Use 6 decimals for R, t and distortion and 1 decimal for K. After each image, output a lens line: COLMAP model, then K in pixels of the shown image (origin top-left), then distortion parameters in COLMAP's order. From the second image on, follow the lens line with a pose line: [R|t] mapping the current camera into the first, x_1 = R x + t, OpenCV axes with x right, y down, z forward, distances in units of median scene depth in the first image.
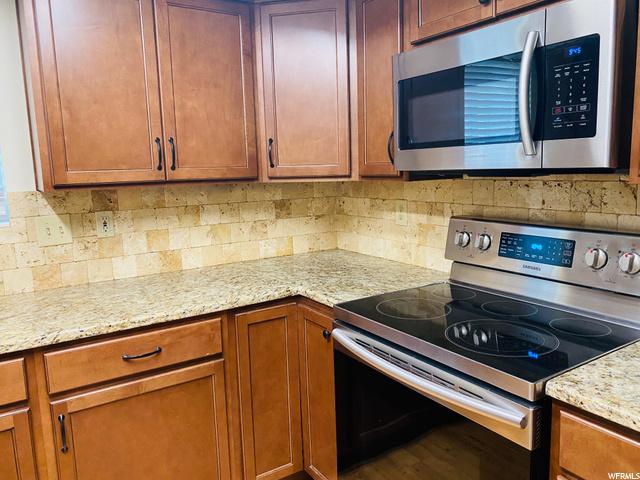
lens RADIAL K [[493.1, 0, 318.5], [0, 493.1, 235.3], [0, 0, 1]] dist [0.007851, -0.003607]
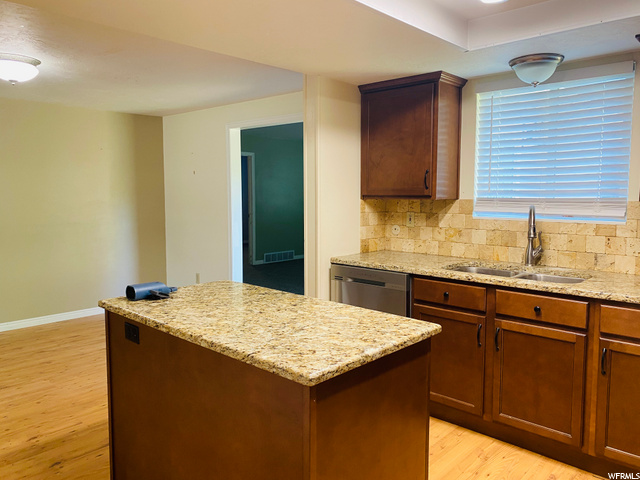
lens RADIAL K [[493.1, 0, 320.1], [0, 493.1, 238.0], [0, 0, 1]] dist [0.007851, -0.003607]
pose [[0.246915, 0.123241, -0.961168, 0.487435], [-0.146102, 0.985276, 0.088800, 0.019425], [0.957960, 0.118503, 0.261285, -0.190184]]
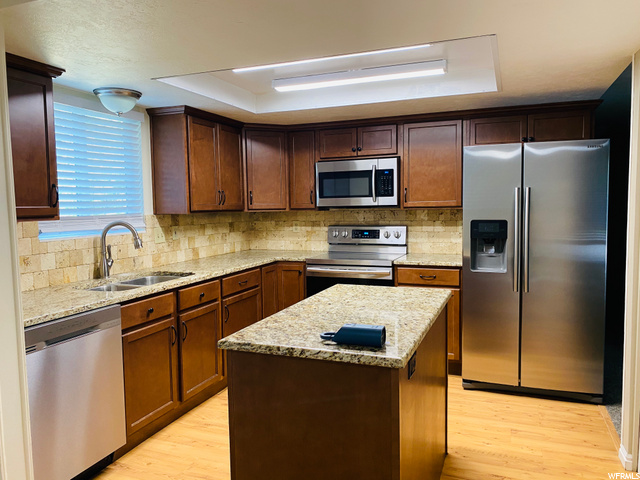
lens RADIAL K [[493.1, 0, 320.7], [0, 493.1, 239.0], [0, 0, 1]] dist [0.007851, -0.003607]
pose [[0.812232, -0.025887, 0.582759, -1.108431], [0.074734, 0.995400, -0.059944, 0.160568], [-0.578527, 0.092240, 0.810431, -0.884896]]
